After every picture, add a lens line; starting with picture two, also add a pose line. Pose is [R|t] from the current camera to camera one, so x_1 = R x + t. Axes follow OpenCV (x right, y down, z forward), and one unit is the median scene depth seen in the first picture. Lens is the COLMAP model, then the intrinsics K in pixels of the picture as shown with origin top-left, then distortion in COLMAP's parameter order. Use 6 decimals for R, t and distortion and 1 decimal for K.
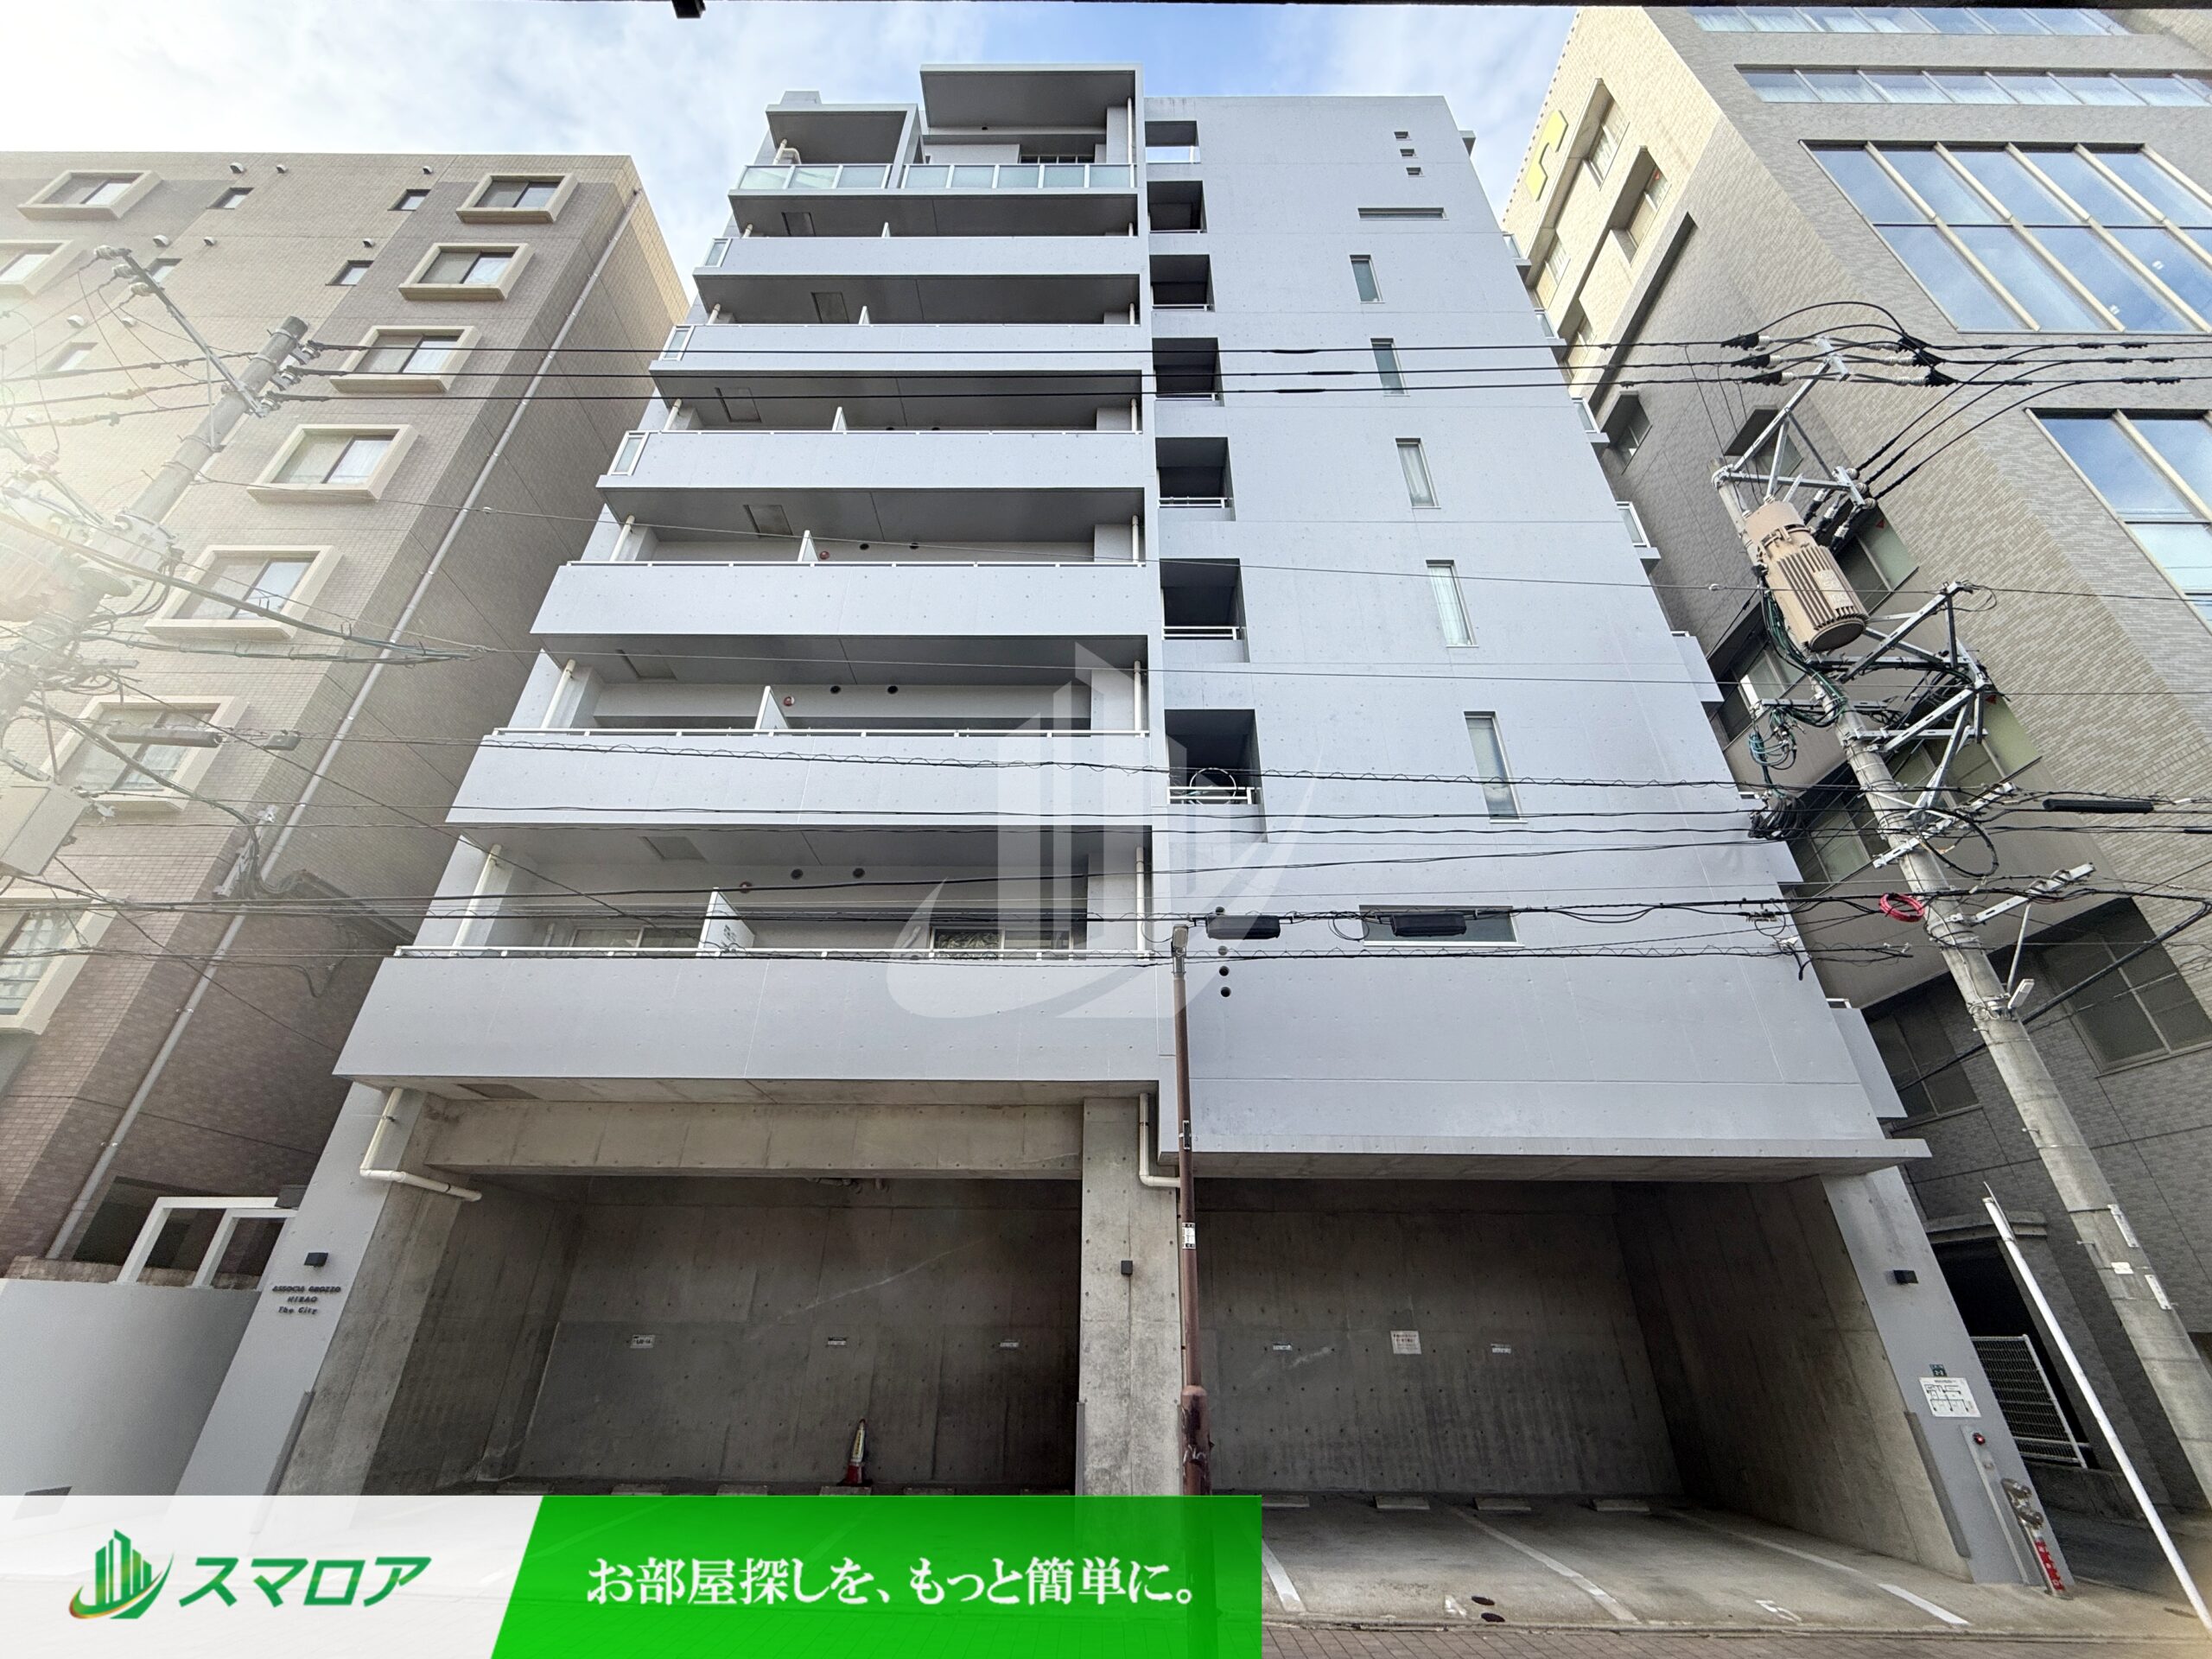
lens RADIAL K [[881.2, 0, 1099.6], [0, 881.2, 823.3], [0, 0, 1]] dist [-0.001689, 0.000033]
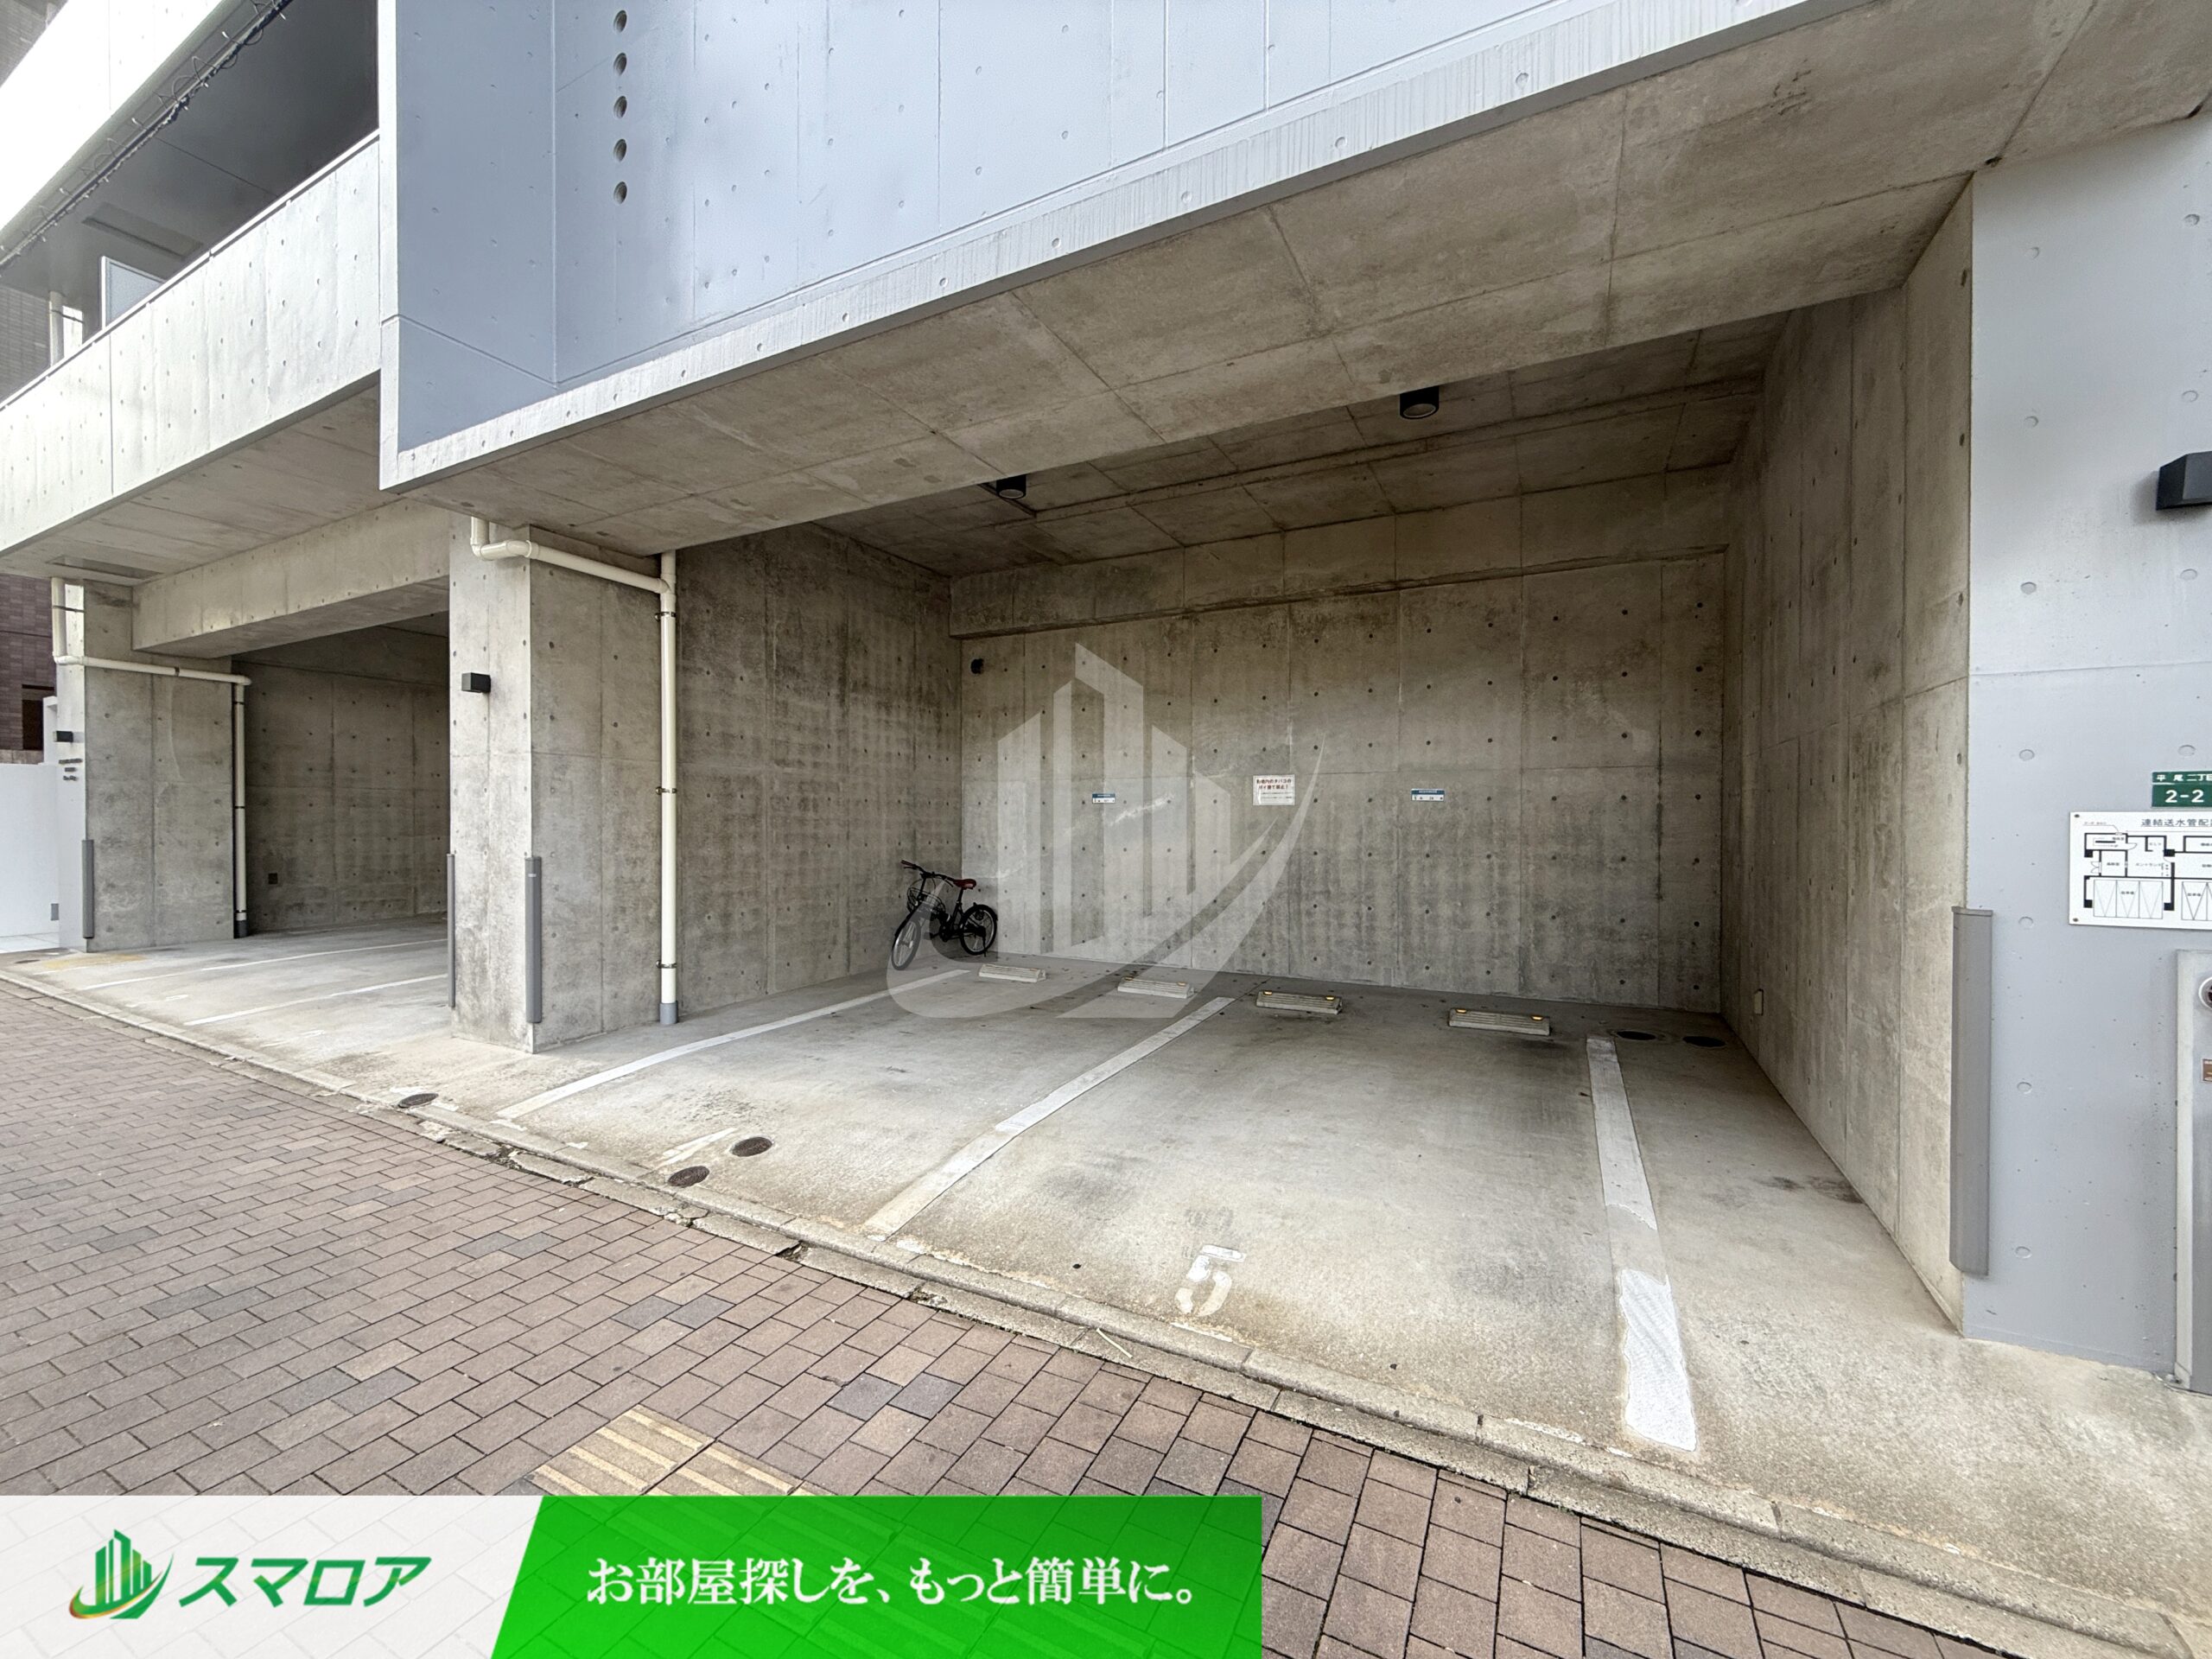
lens RADIAL K [[881.2, 0, 1104.2], [0, 881.2, 832.8], [0, 0, 1]] dist [-0.001689, 0.000033]
pose [[0.888834, -0.001722, -0.458226, 0.563963], [0.237550, 0.856859, 0.457562, 0.308532], [0.391847, -0.515548, 0.762015, 0.468997]]
